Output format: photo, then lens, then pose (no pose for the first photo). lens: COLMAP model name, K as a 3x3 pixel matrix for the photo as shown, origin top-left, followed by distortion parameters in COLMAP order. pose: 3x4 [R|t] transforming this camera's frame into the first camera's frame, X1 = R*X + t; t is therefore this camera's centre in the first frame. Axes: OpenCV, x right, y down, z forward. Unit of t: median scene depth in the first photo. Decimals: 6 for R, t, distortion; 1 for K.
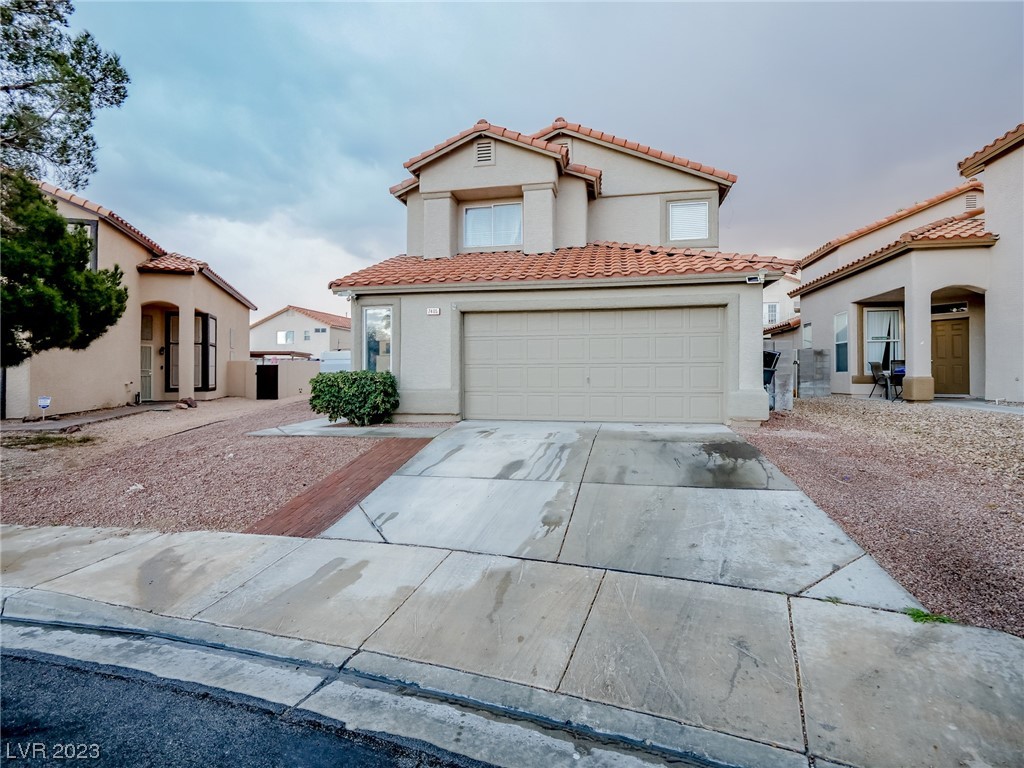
lens RADIAL K [[500.3, 0, 513.6], [0, 500.3, 373.5], [0, 0, 1]] dist [-0.011054, -0.000116]
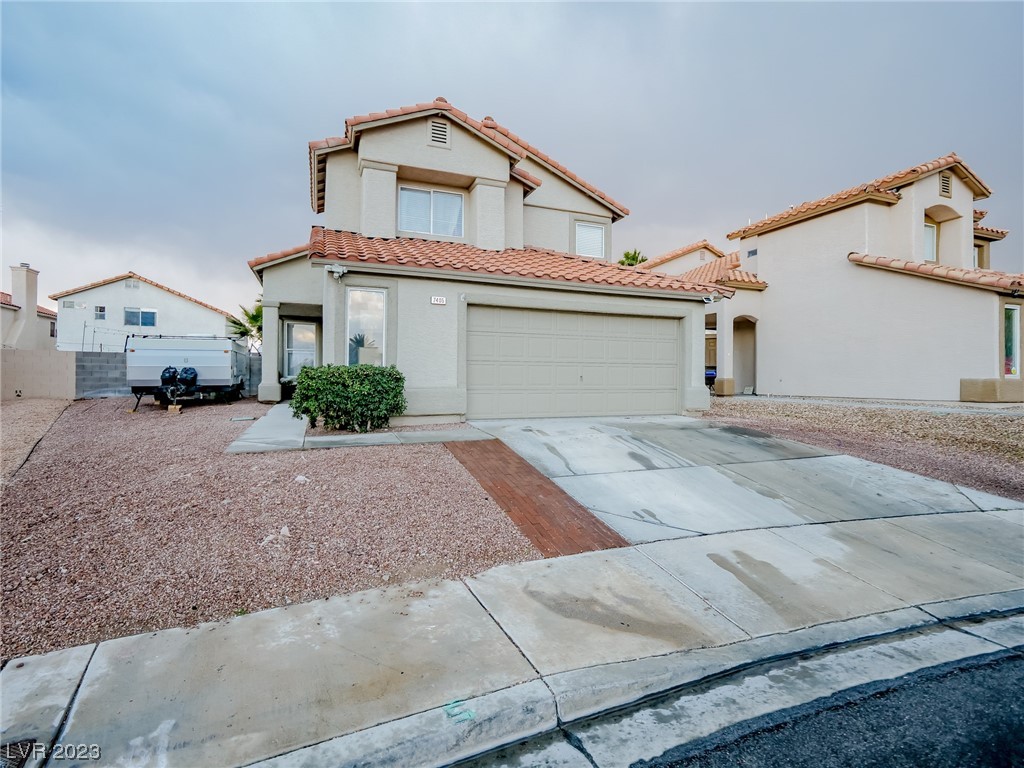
lens RADIAL K [[500.3, 0, 513.6], [0, 500.3, 373.5], [0, 0, 1]] dist [-0.011054, -0.000116]
pose [[0.831616, 0.011248, 0.555237, -0.618718], [-0.009005, 0.999937, -0.006770, 0.013509], [-0.555278, 0.000630, 0.831665, 0.205047]]
